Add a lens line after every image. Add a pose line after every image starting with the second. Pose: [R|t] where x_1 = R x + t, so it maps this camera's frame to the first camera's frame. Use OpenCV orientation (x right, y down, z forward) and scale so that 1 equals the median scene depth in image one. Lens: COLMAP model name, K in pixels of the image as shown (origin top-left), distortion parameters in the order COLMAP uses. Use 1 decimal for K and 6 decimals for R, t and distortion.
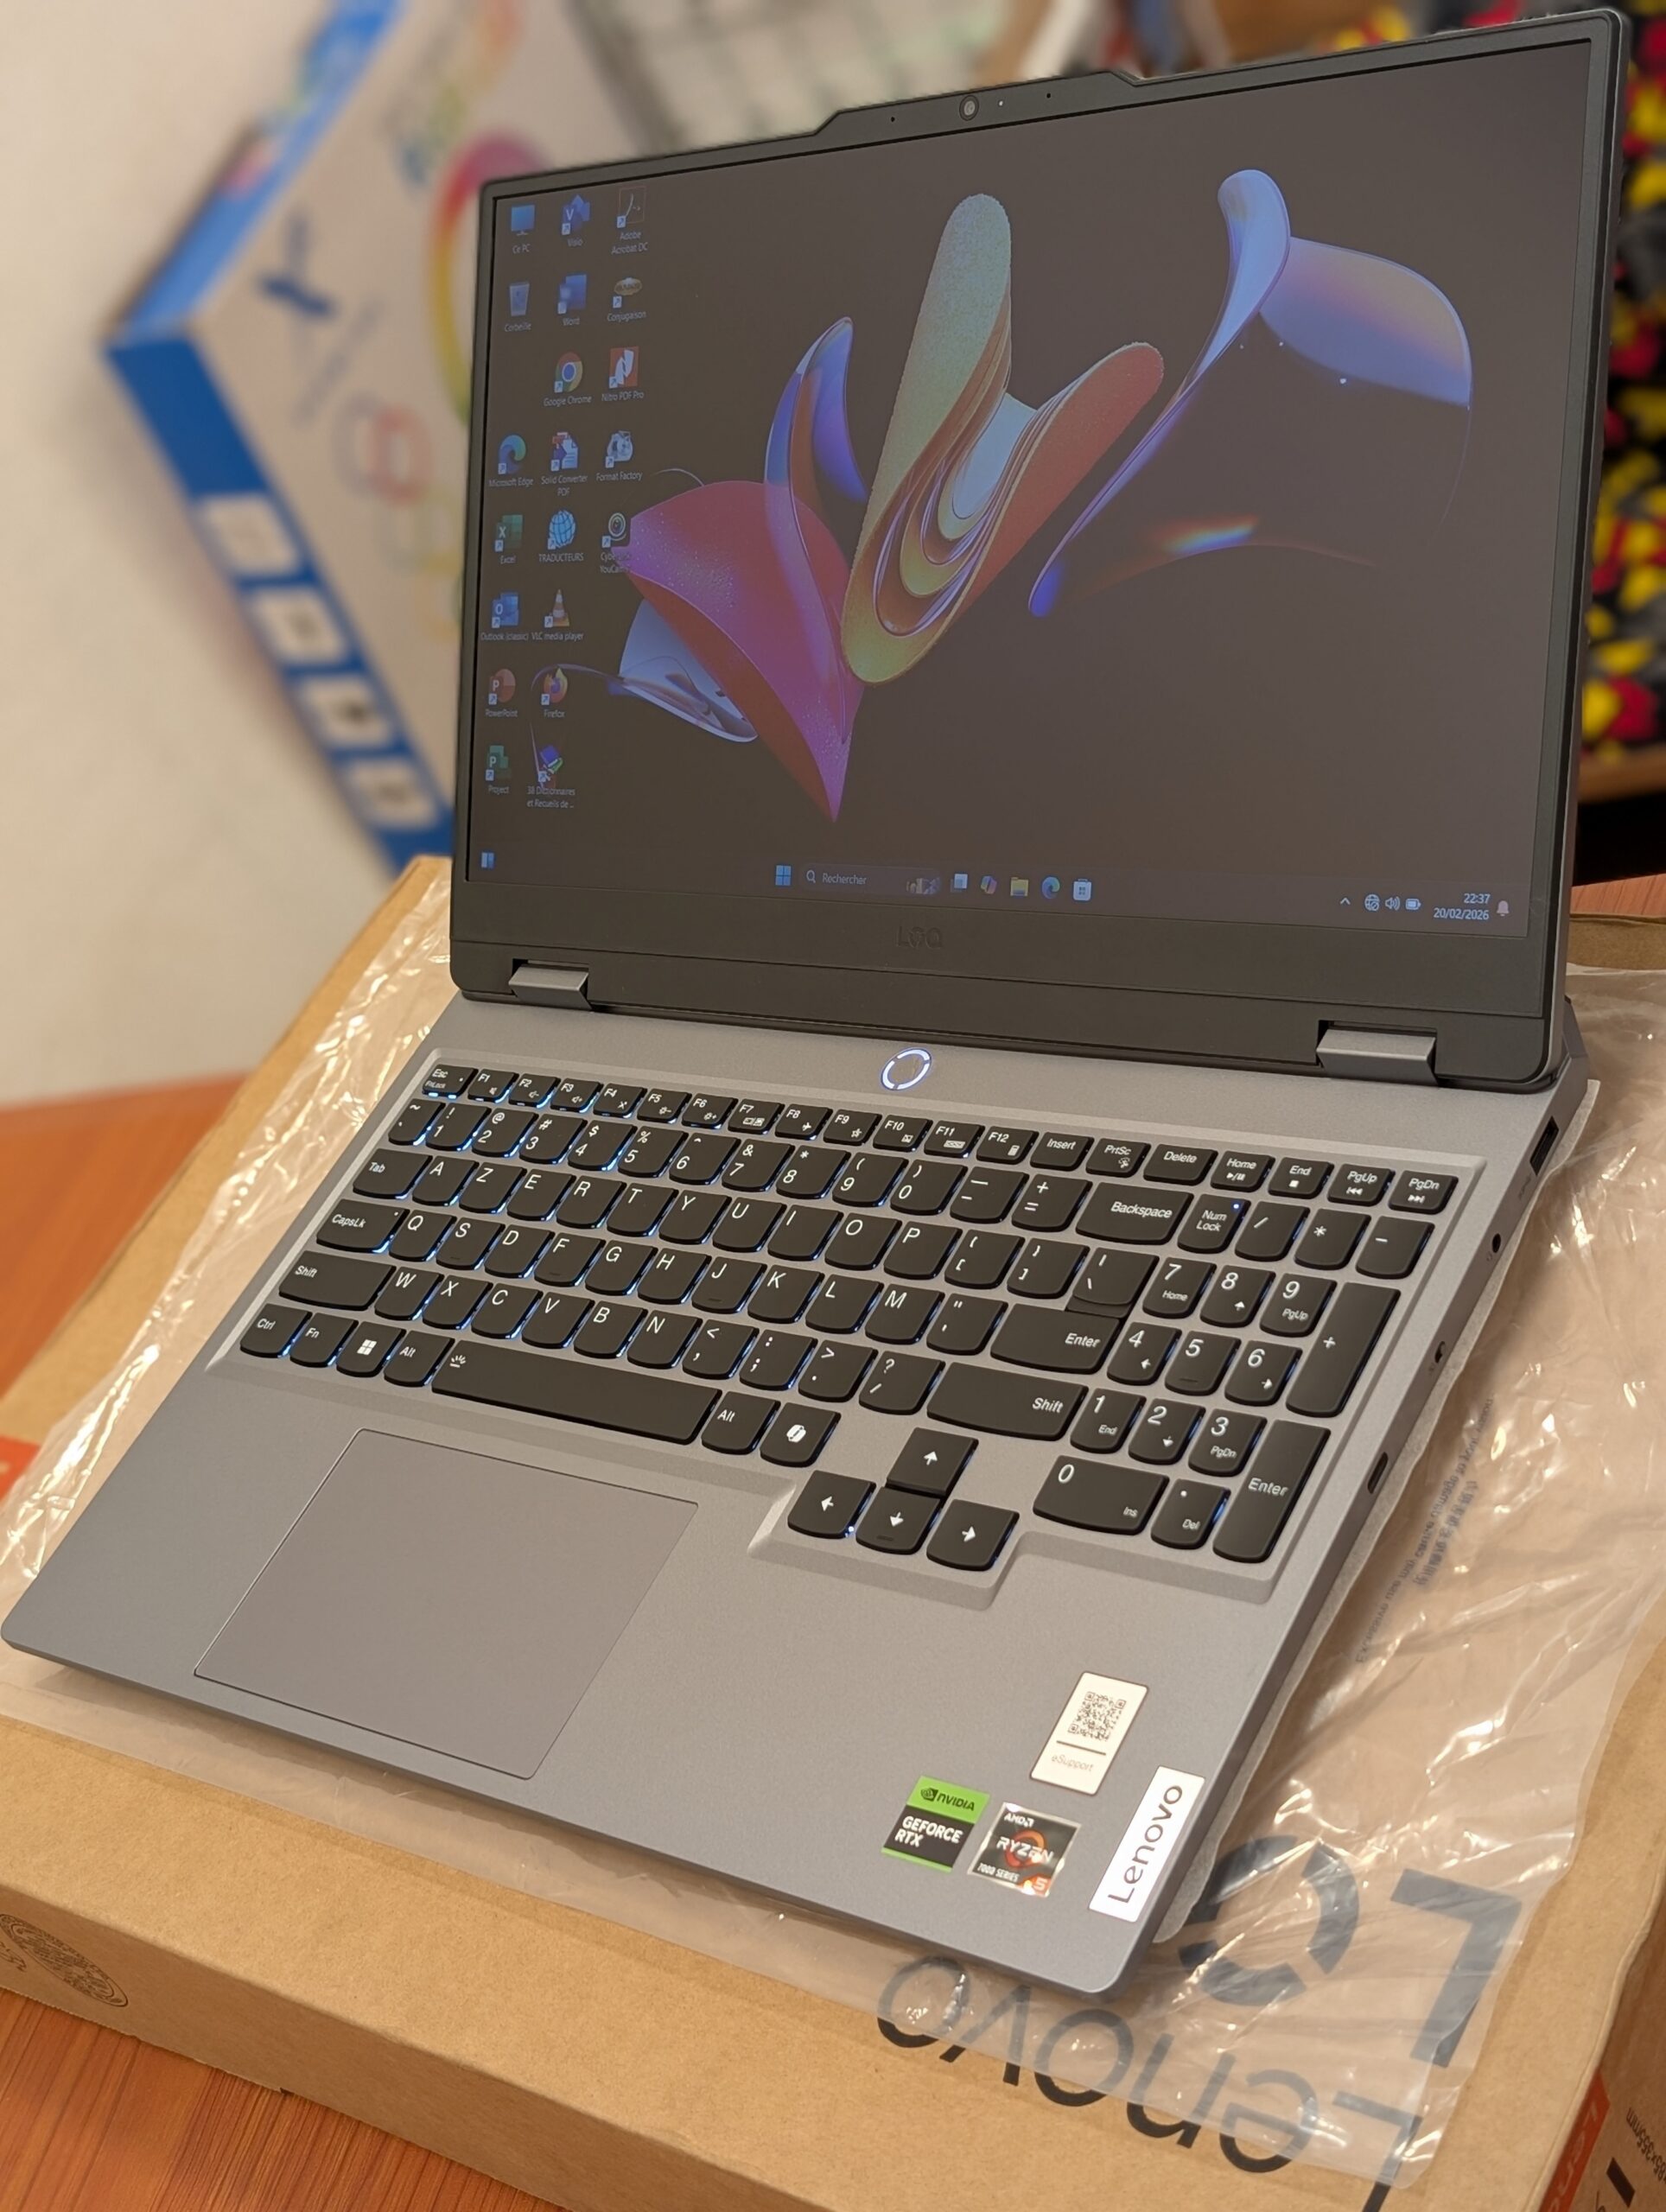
lens RADIAL K [[3168.3, 0, 804.5], [0, 3168.3, 1098.8], [0, 0, 1]] dist [0.254592, -0.886367]
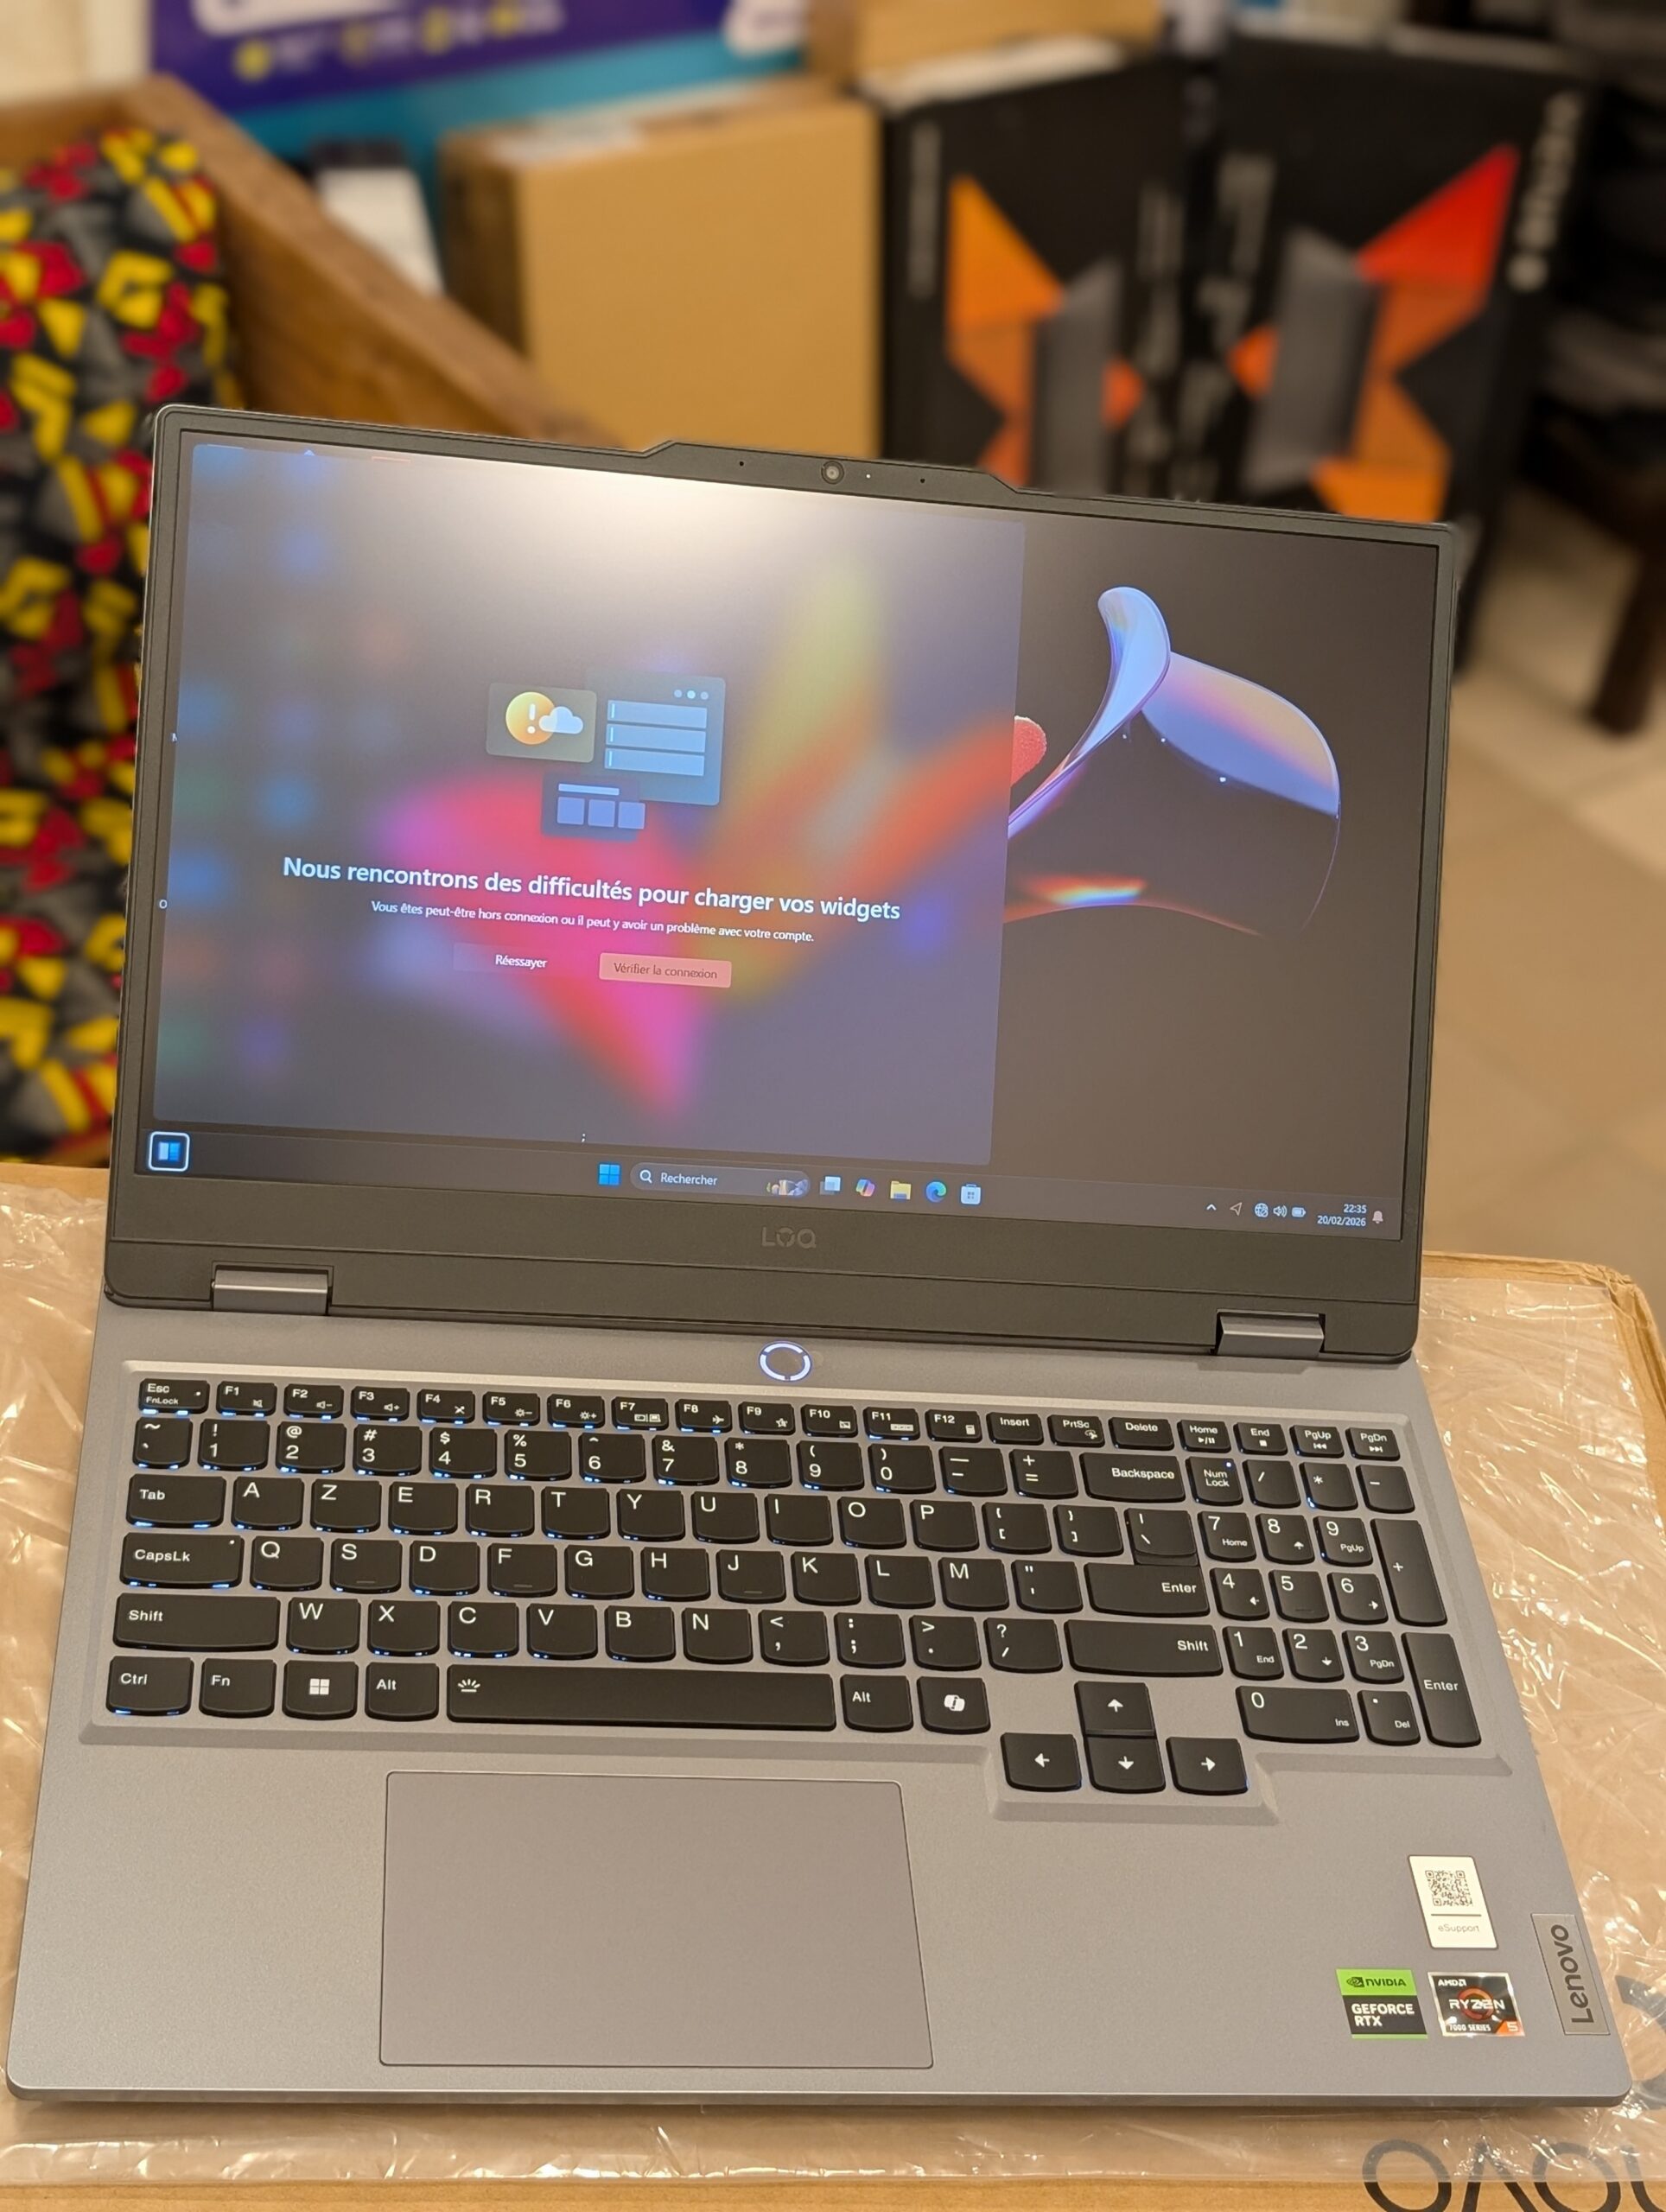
lens RADIAL K [[3235.9, 0, 800.8], [0, 3235.9, 1105.9], [0, 0, 1]] dist [0.203142, -0.758396]
pose [[0.627135, 0.049502, 0.777336, -0.896878], [0.040648, 0.994539, -0.096128, 0.010999], [-0.777850, 0.091883, 0.621697, 0.360893]]
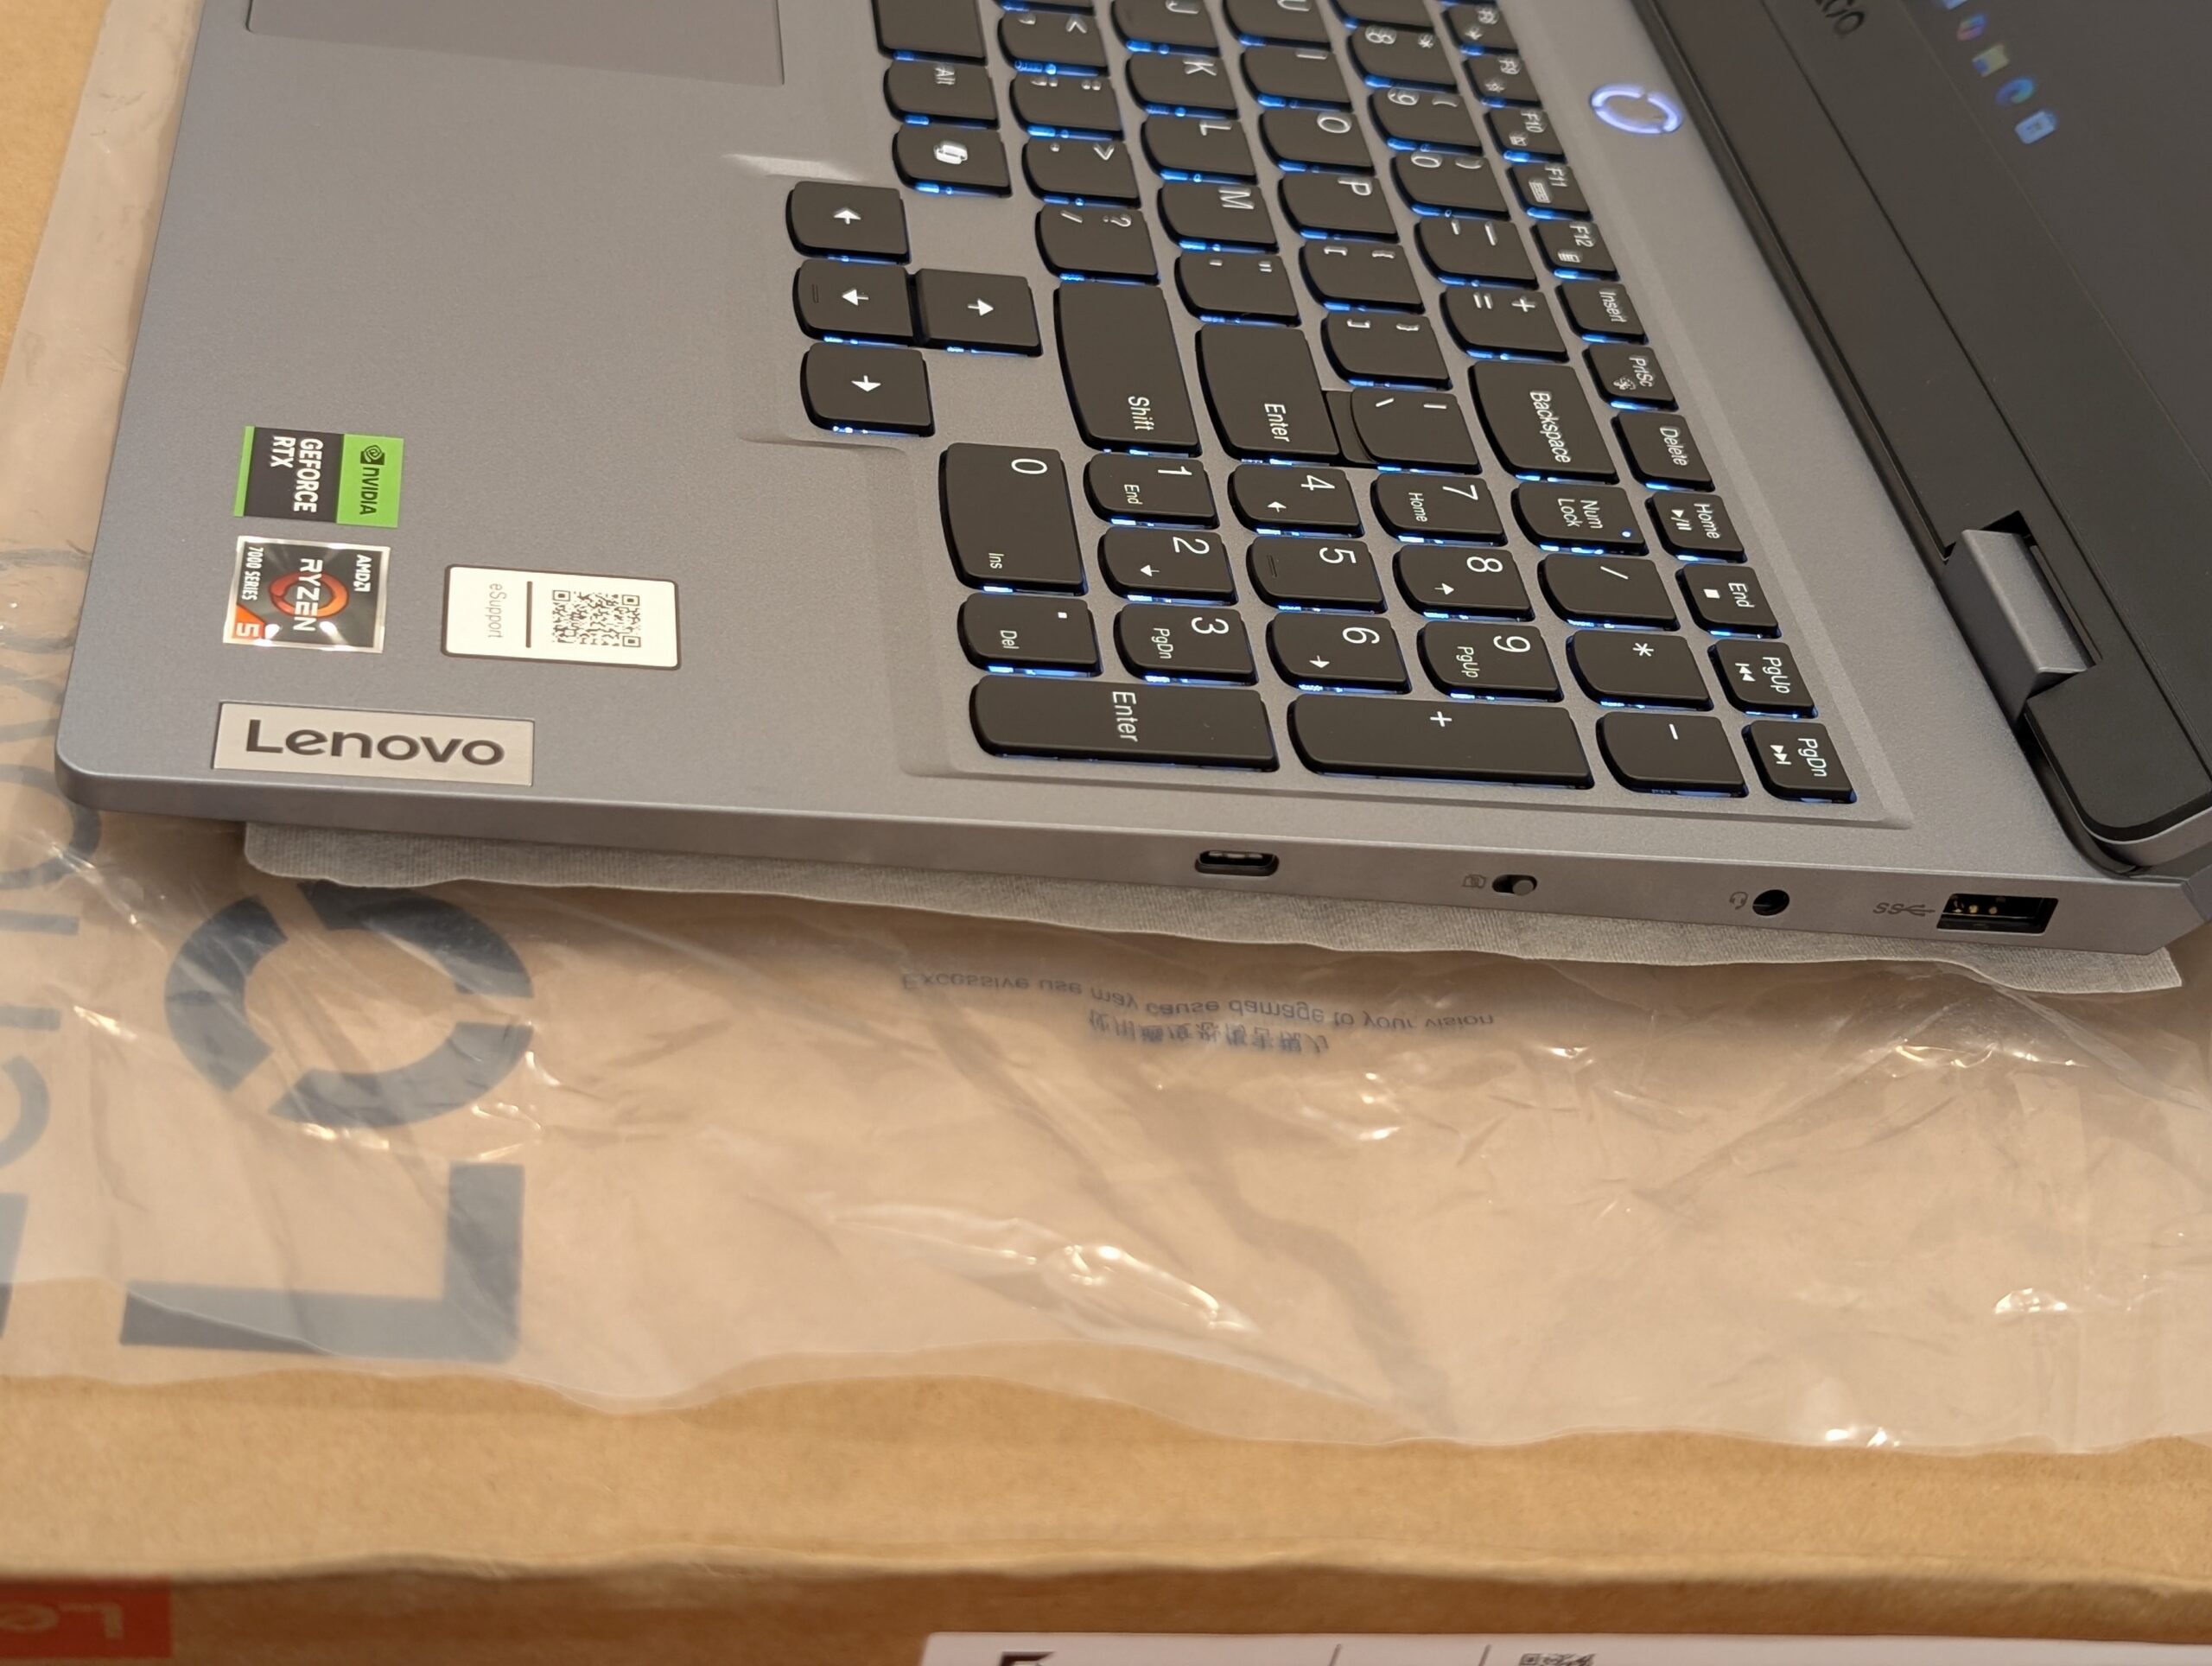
lens RADIAL K [[3163.9, 0, 1061.3], [0, 3163.9, 773.1], [0, 0, 1]] dist [0.247309, -0.825840]
pose [[0.475392, 0.860325, -0.183965, 0.225463], [-0.836351, 0.506820, 0.208927, 0.020866], [0.272982, 0.054537, 0.960472, 0.435780]]
